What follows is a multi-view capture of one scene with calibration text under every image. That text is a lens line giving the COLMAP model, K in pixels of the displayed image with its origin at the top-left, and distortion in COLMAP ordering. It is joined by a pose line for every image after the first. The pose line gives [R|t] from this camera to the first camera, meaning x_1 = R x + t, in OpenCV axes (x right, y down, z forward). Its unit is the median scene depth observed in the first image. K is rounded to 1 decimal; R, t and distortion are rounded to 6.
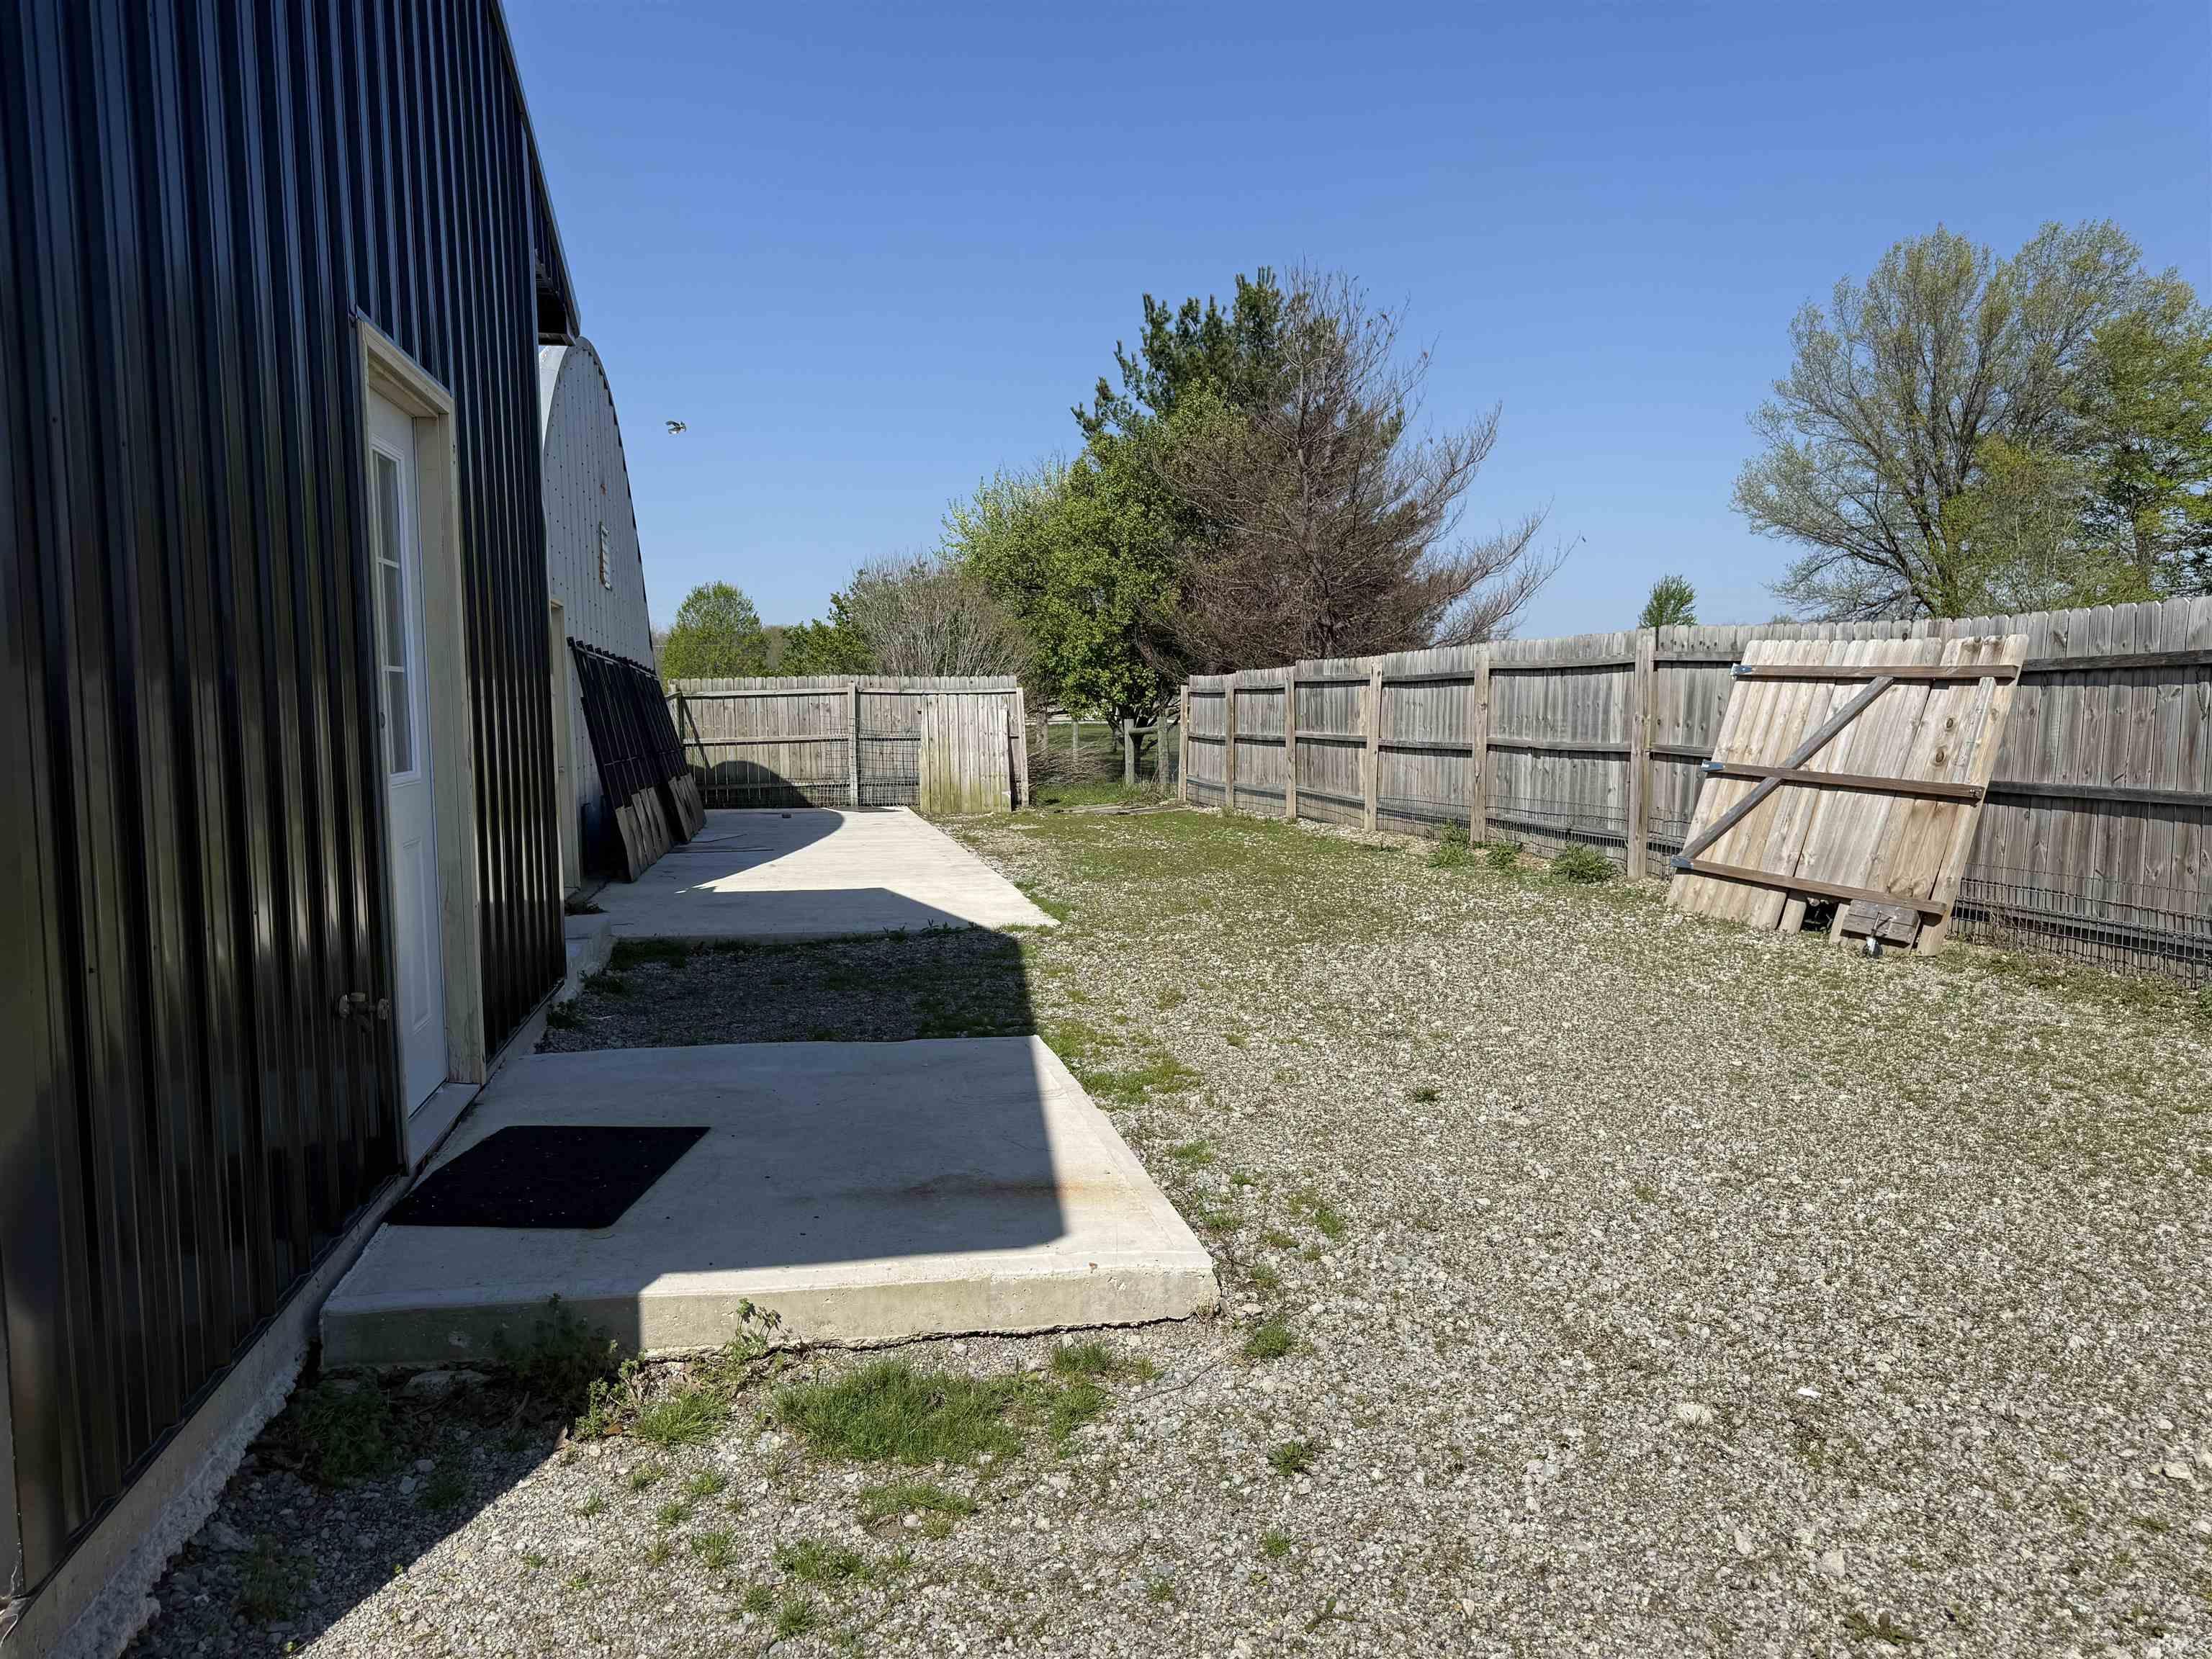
lens RADIAL K [[1546.7, 0, 1109.0], [0, 1546.7, 834.3], [0, 0, 1]] dist [0.064338, -0.080770]
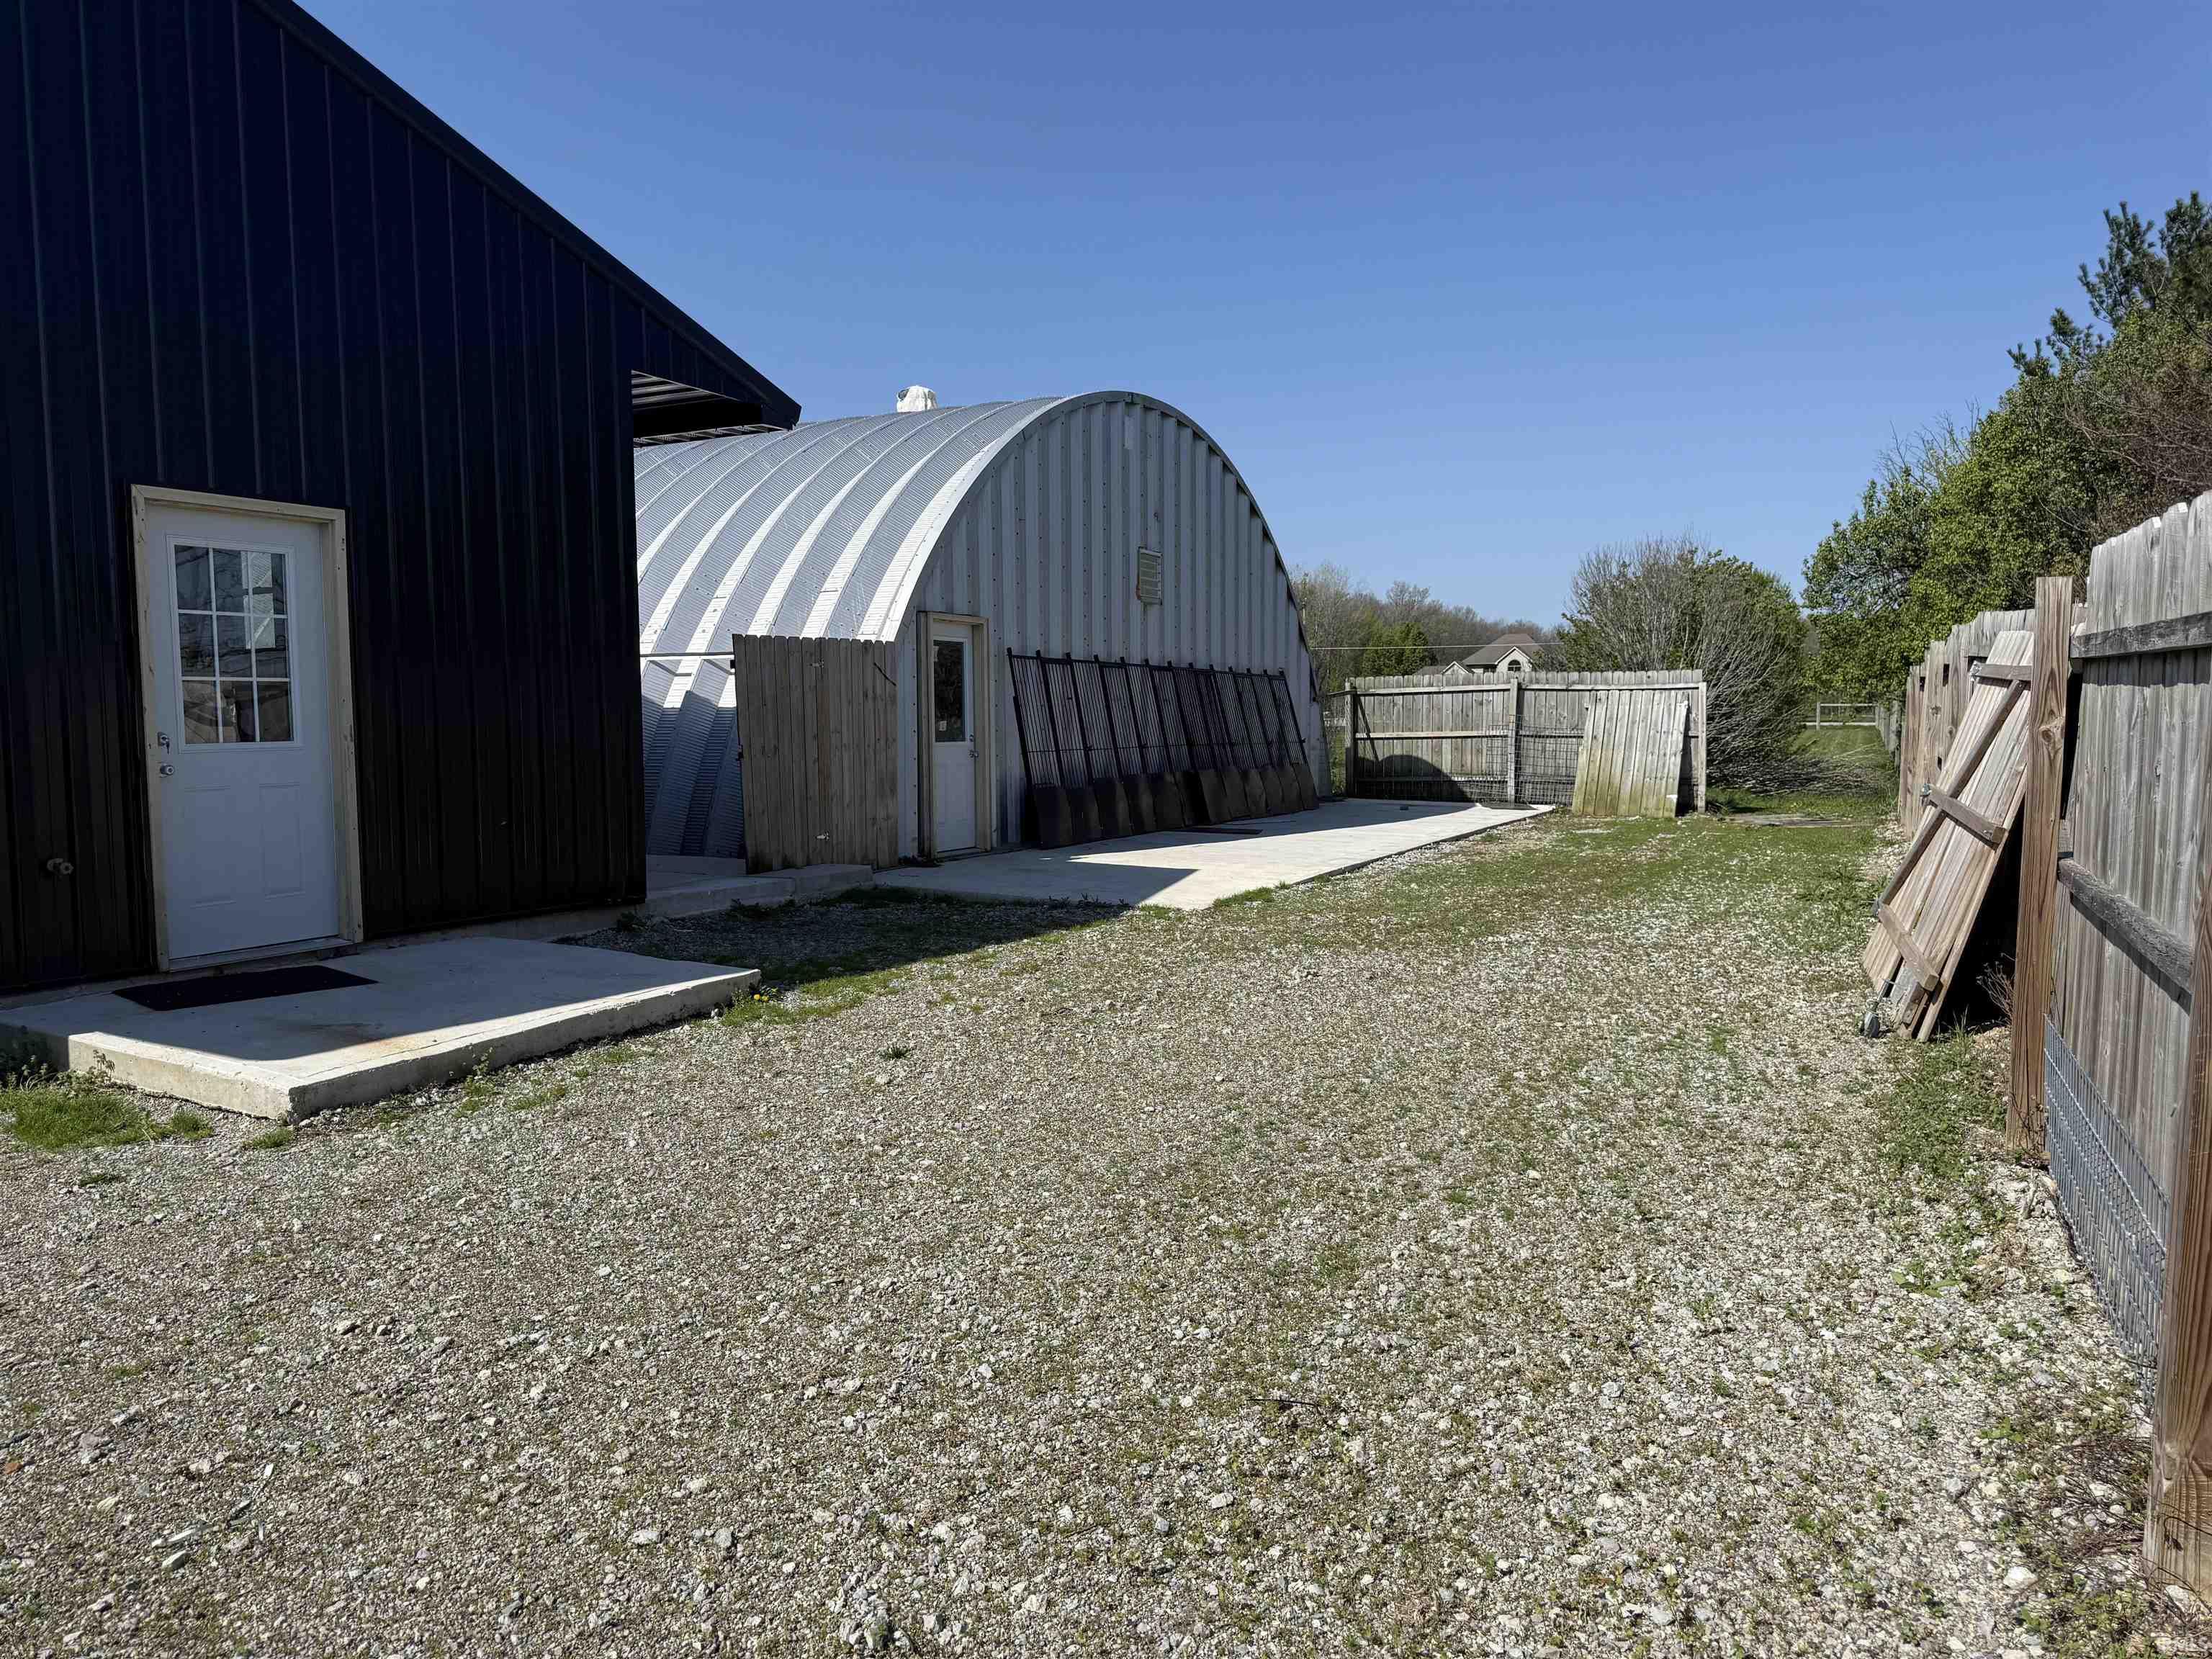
lens RADIAL K [[1546.7, 0, 1098.1], [0, 1546.7, 828.0], [0, 0, 1]] dist [0.064338, -0.080770]
pose [[0.766664, 0.057196, -0.639496, 0.272304], [-0.057546, 0.998137, 0.020283, -0.006992], [0.639464, 0.021250, 0.768527, 0.060159]]
